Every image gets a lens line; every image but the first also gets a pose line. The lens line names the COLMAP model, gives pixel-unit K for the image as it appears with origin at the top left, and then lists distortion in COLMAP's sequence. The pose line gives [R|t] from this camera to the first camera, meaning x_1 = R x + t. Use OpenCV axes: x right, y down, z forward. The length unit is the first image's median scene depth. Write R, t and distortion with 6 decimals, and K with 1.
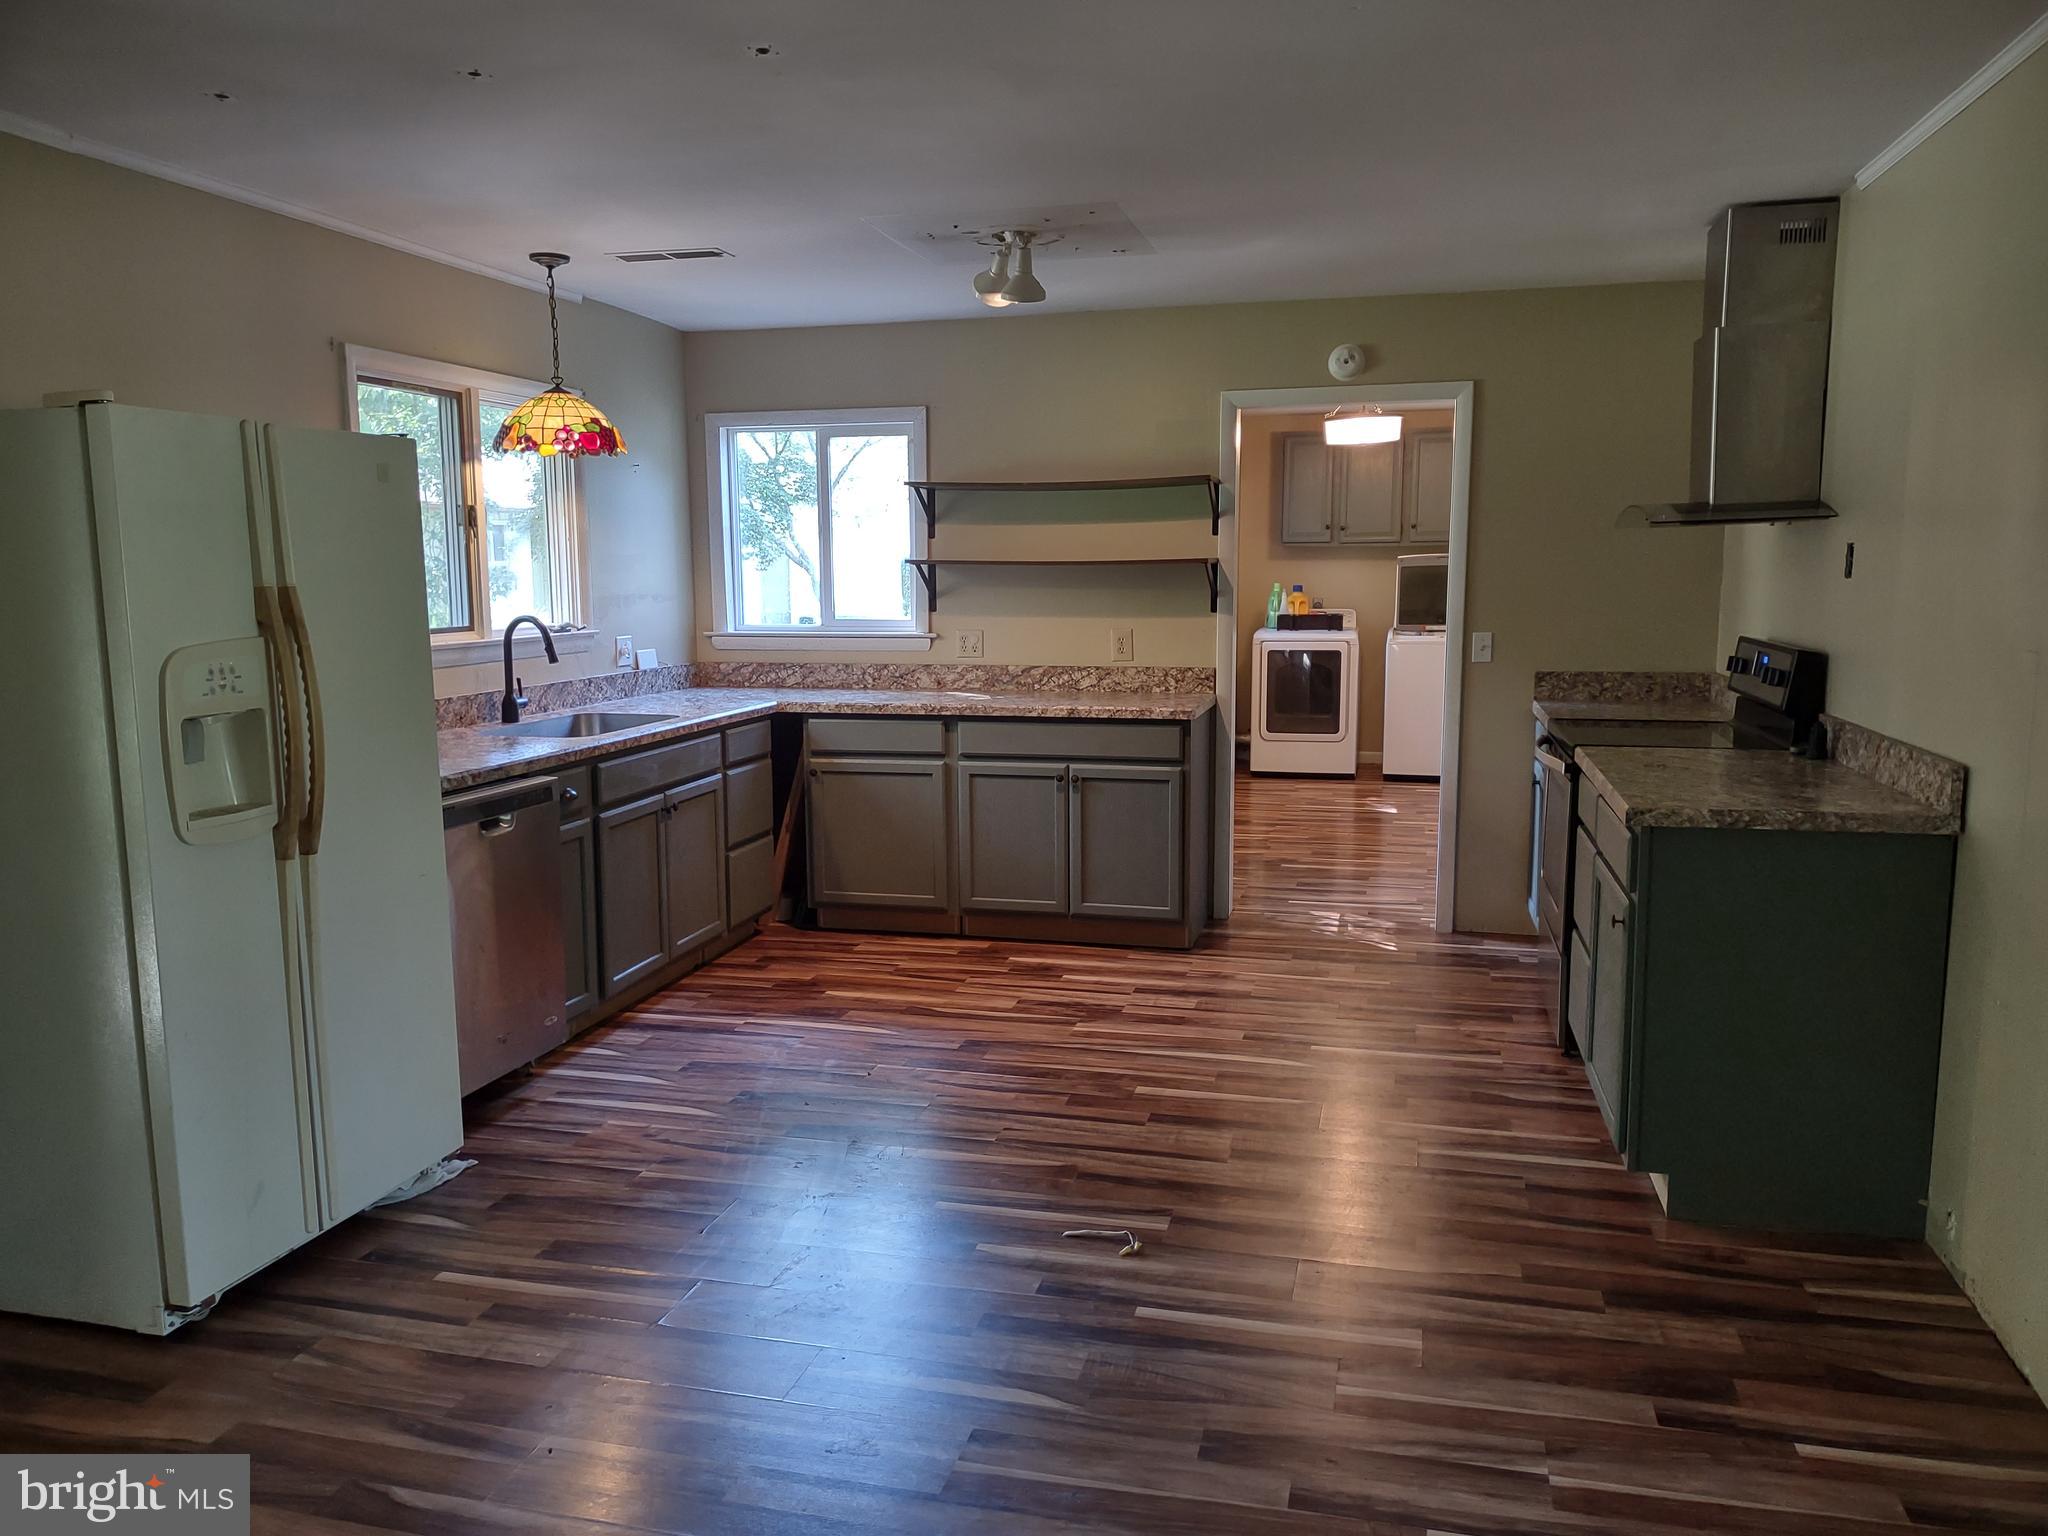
lens RADIAL K [[1489.8, 0, 1011.1], [0, 1489.8, 780.8], [0, 0, 1]] dist [0.074976, 0.002401]
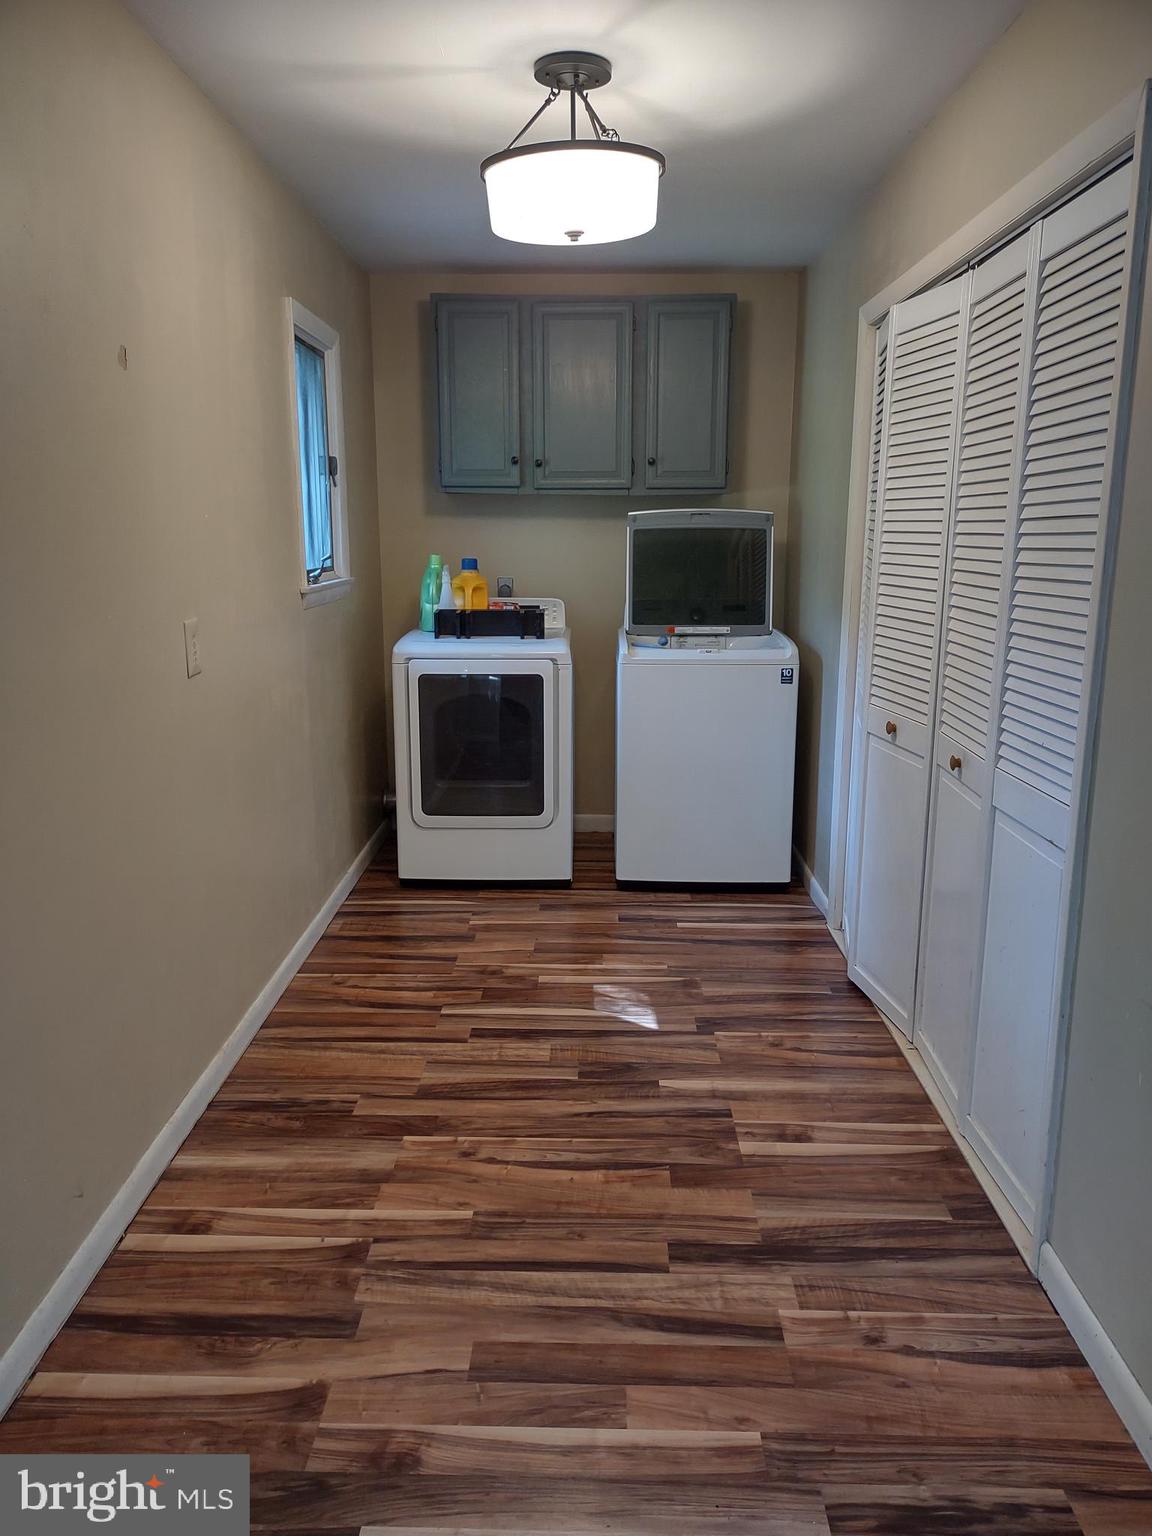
lens RADIAL K [[1117.3, 0, 575.6], [0, 1117.3, 765.8], [0, 0, 1]] dist [0.074976, 0.002401]
pose [[0.972526, -0.042043, 0.228967, 0.128730], [0.026517, 0.997162, 0.070467, -0.079844], [-0.231279, -0.062460, 0.970880, 0.557904]]
